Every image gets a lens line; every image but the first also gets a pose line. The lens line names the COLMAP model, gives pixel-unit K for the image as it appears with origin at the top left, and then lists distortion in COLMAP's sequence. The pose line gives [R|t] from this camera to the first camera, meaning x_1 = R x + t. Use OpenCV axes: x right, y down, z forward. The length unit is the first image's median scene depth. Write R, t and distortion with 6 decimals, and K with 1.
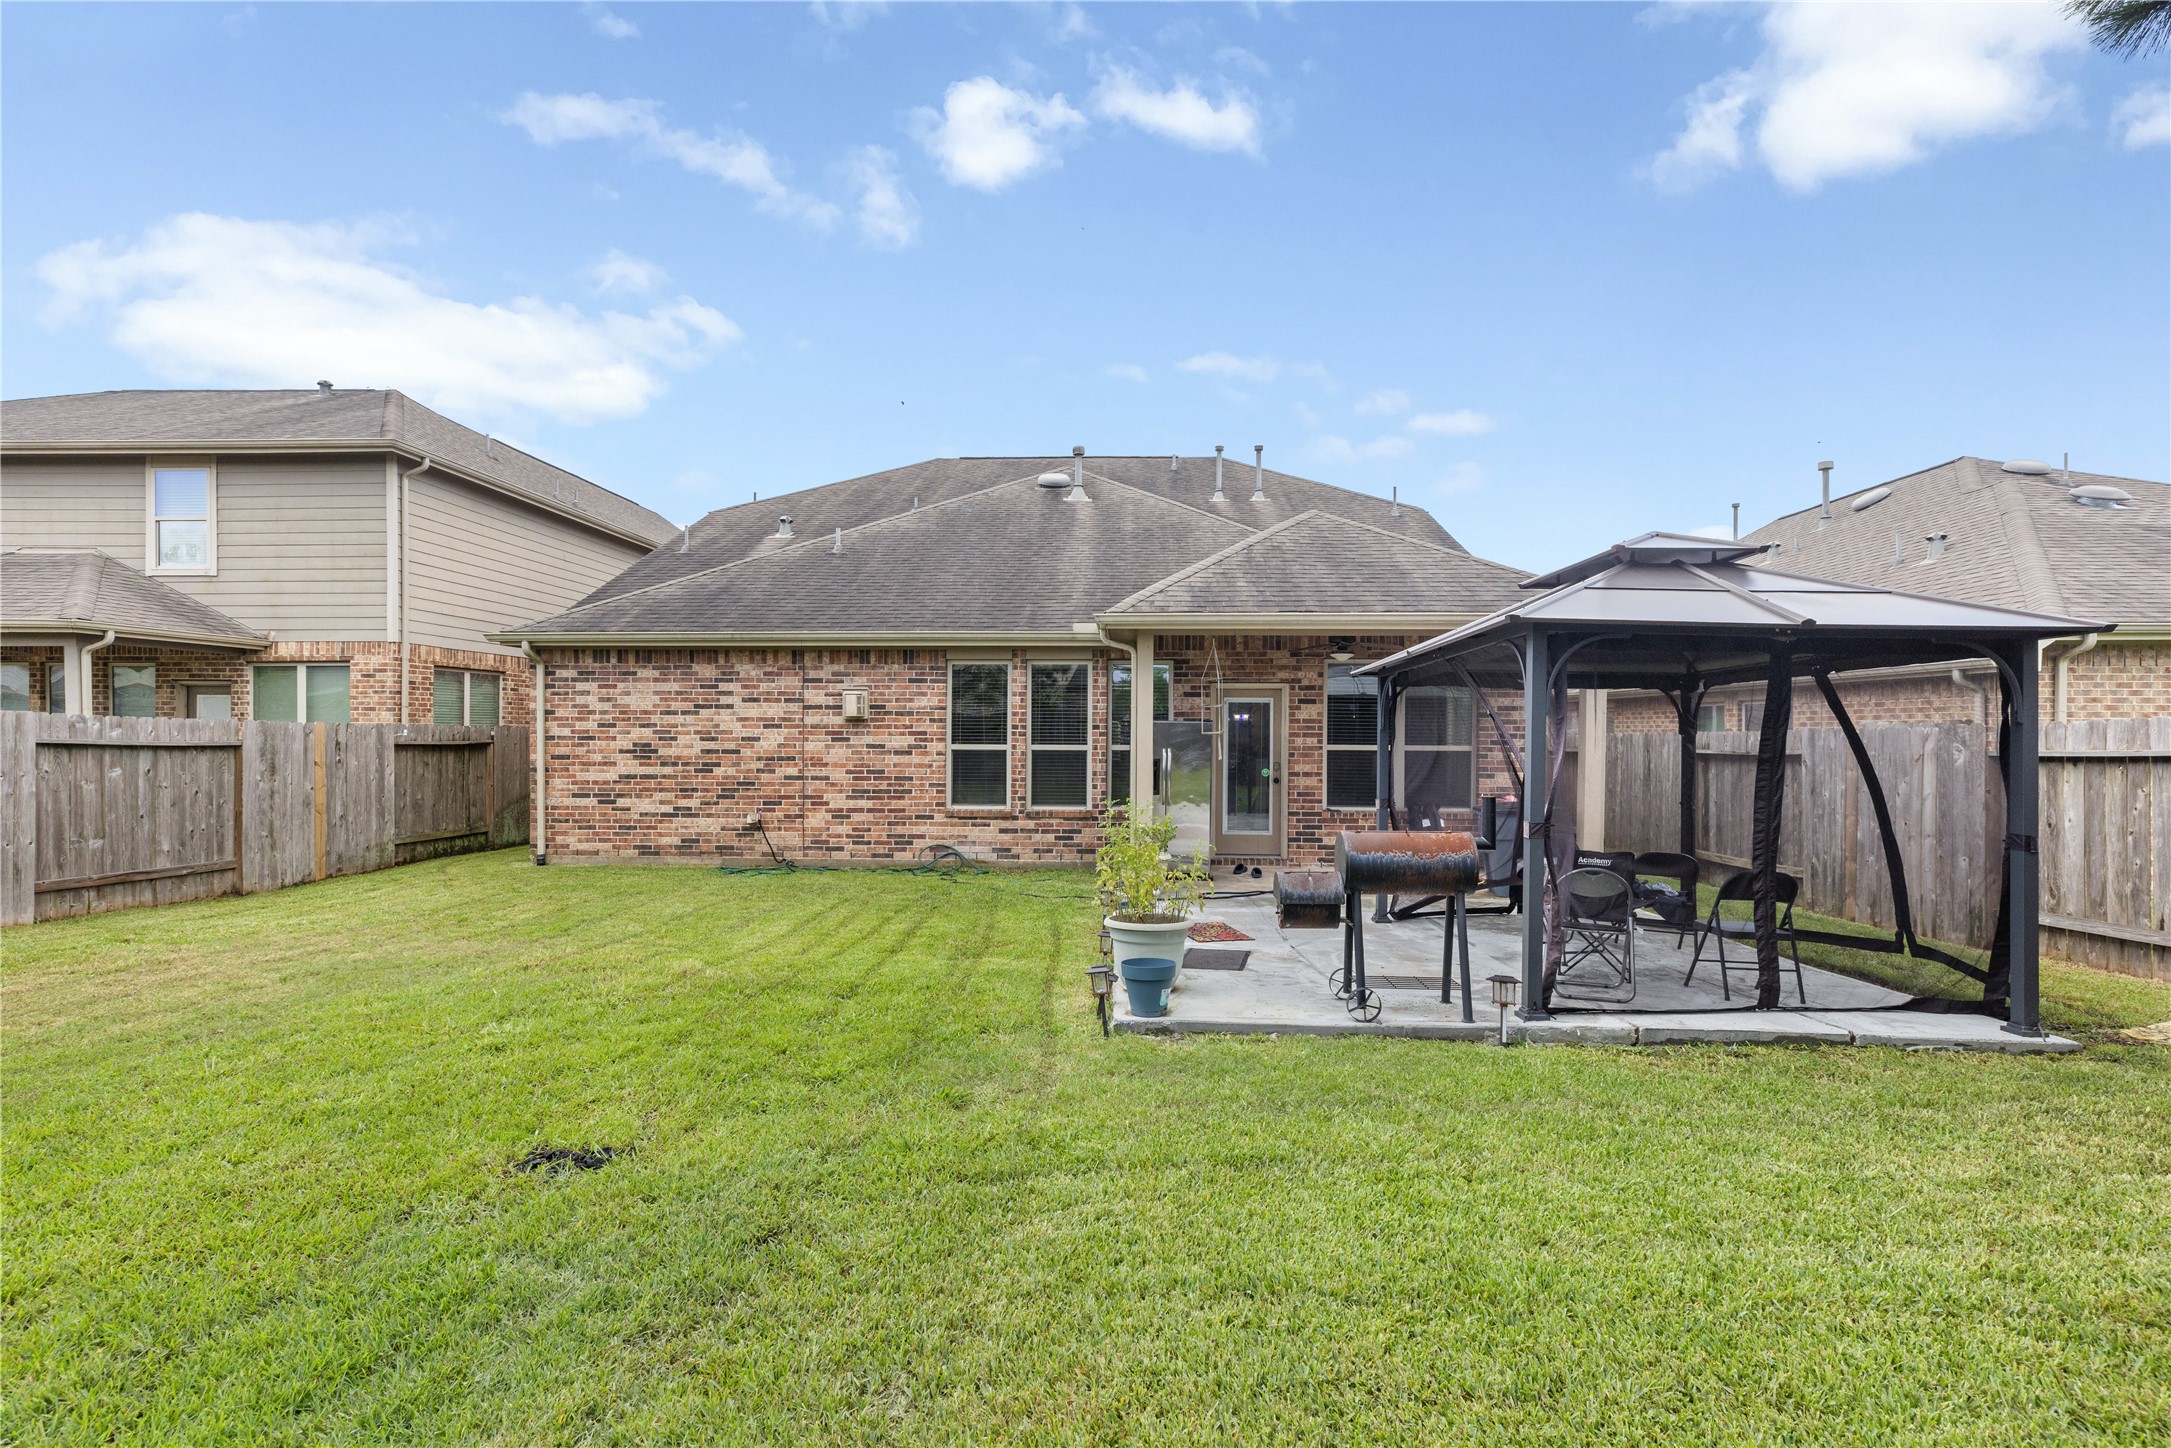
lens RADIAL K [[987.6, 0, 1088.7], [0, 987.6, 729.8], [0, 0, 1]] dist [0.007714, -0.000761]
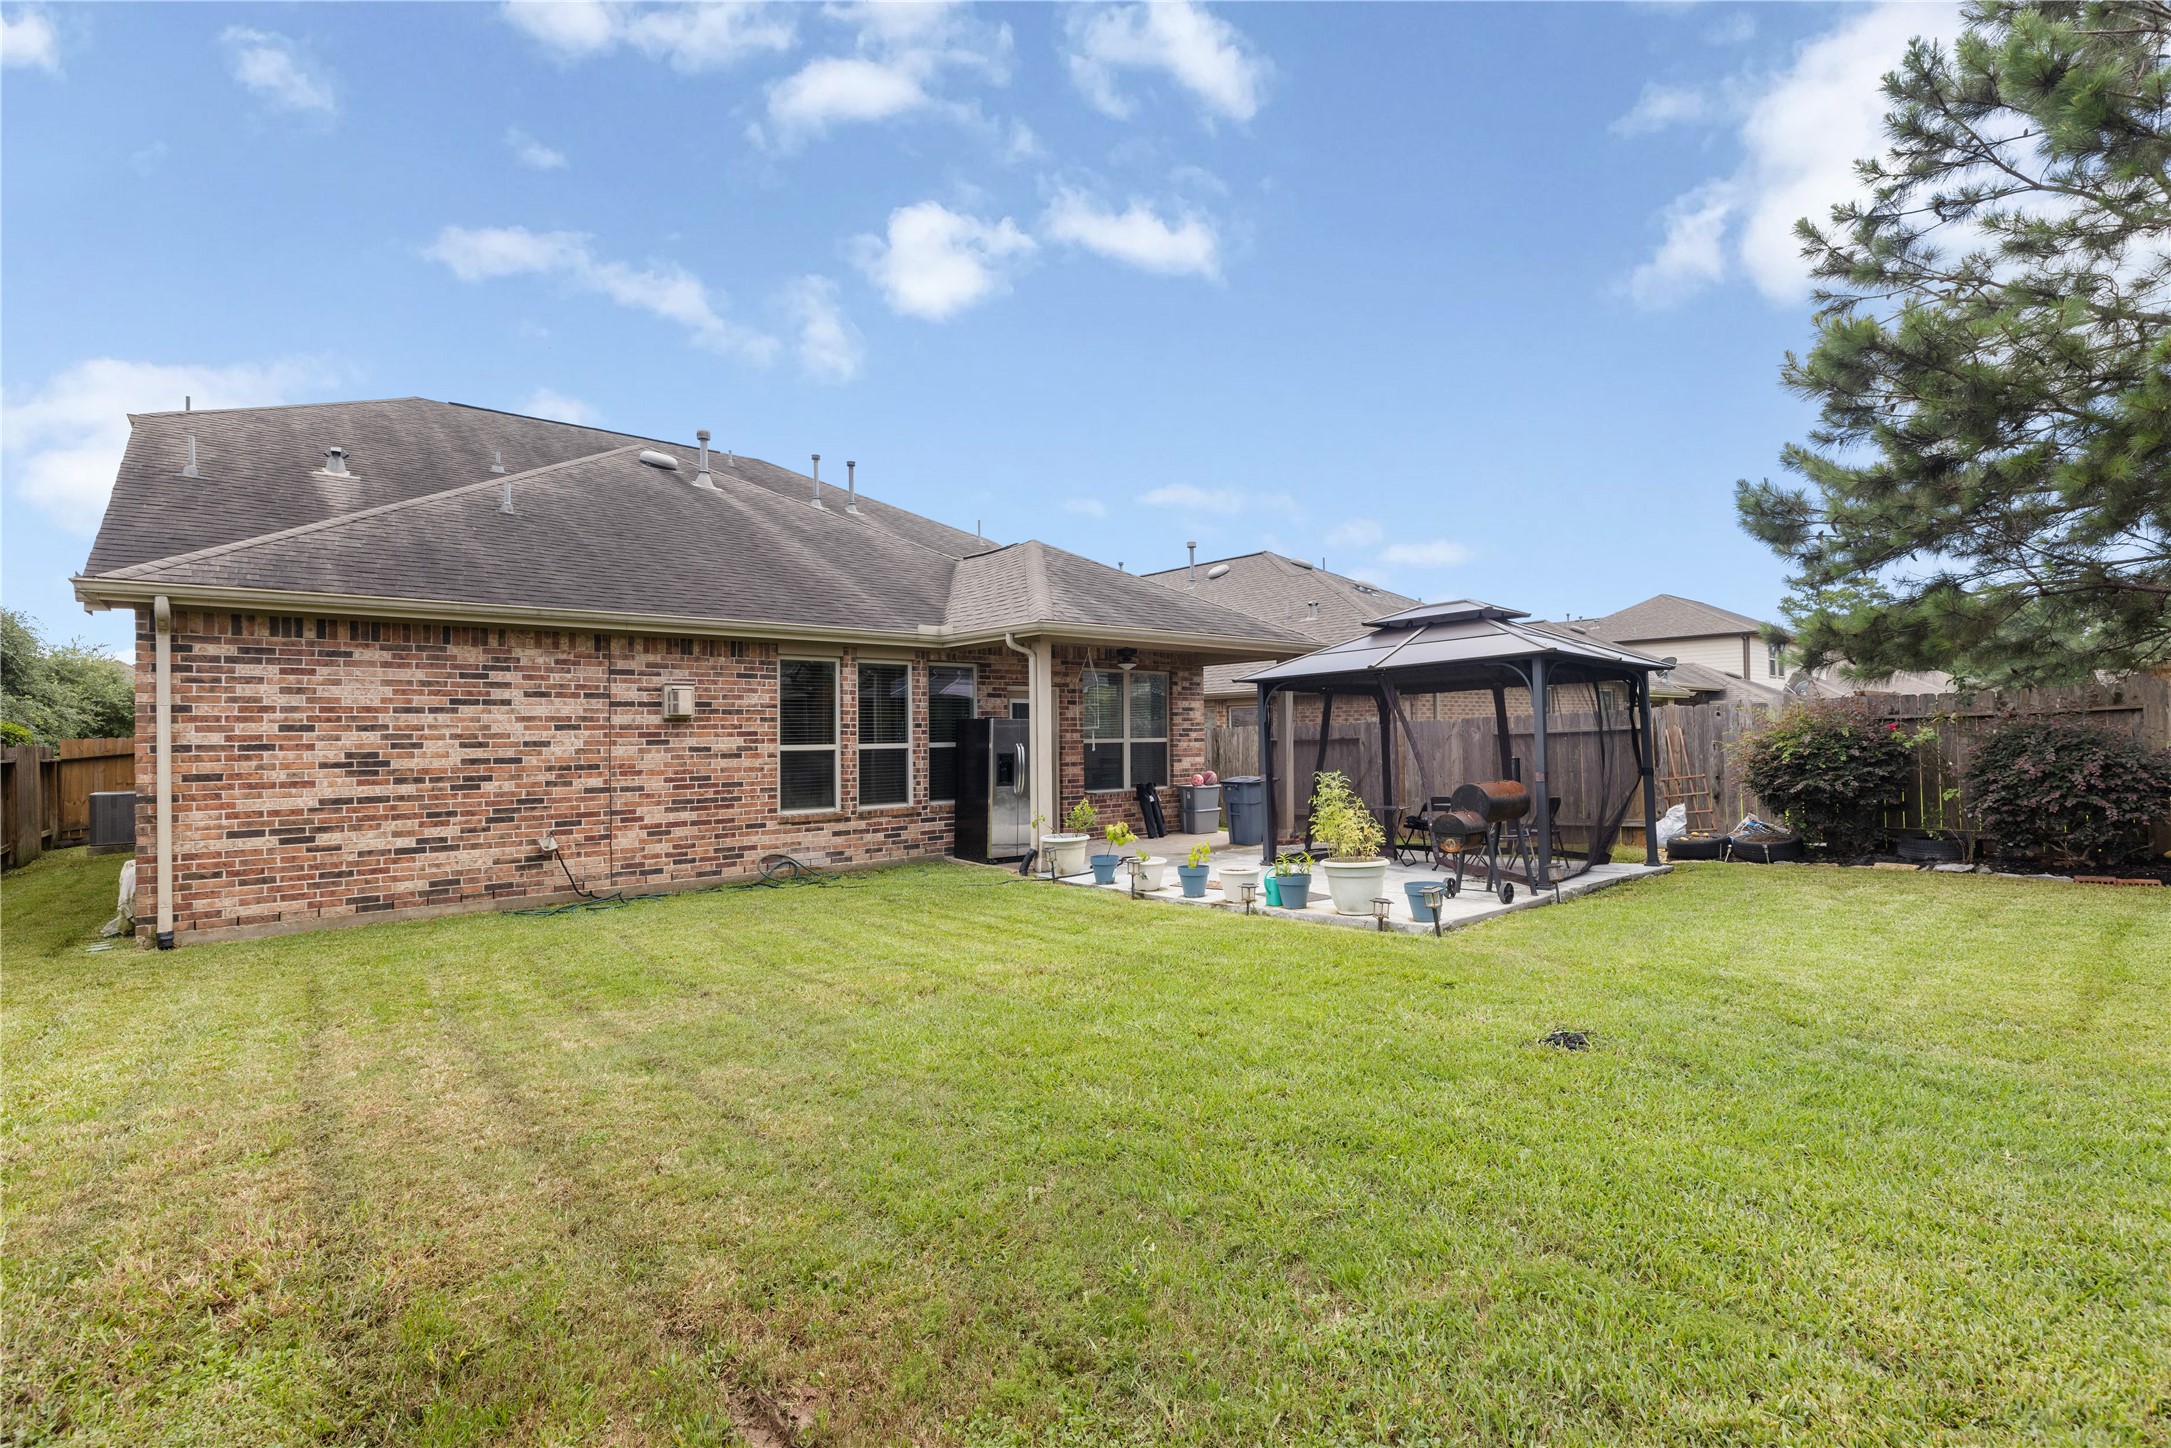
lens RADIAL K [[987.6, 0, 1084.7], [0, 987.6, 722.7], [0, 0, 1]] dist [0.007714, -0.000761]
pose [[0.726272, -0.004975, 0.687390, -0.566666], [0.013931, 0.999875, -0.007483, 0.004454], [-0.687266, 0.015010, 0.726250, 0.128334]]
